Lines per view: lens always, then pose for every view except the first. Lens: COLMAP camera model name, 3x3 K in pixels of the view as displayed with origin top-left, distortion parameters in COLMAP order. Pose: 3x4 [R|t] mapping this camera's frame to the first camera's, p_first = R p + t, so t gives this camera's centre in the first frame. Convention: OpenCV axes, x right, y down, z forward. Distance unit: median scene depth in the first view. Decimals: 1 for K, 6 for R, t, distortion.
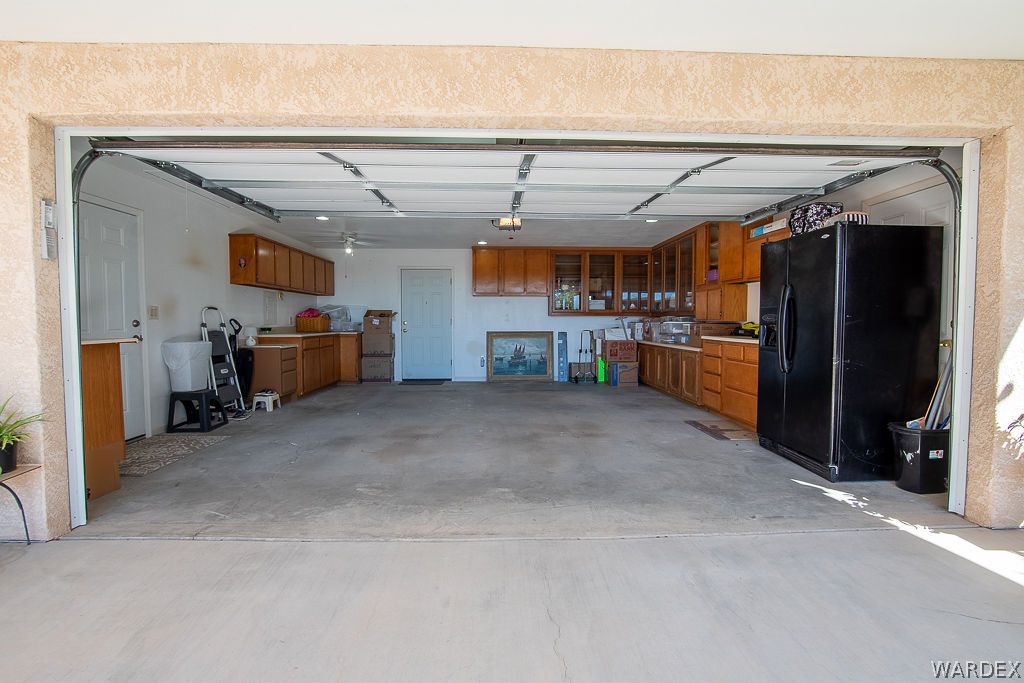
lens RADIAL K [[457.7, 0, 508.5], [0, 457.7, 336.6], [0, 0, 1]] dist [-0.023268, 0.002411]
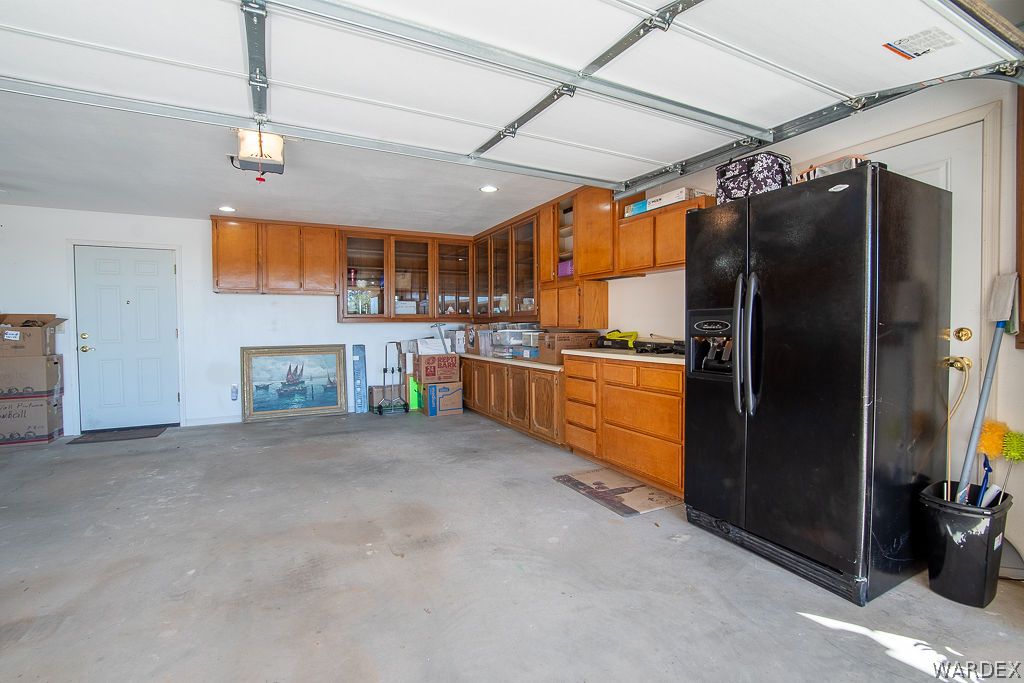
lens RADIAL K [[457.7, 0, 508.3], [0, 457.7, 334.6], [0, 0, 1]] dist [-0.023268, 0.002411]
pose [[0.903480, -0.016674, 0.428306, 0.026541], [0.023832, 0.999651, -0.011357, -0.015571], [-0.427967, 0.020468, 0.903562, 0.295078]]
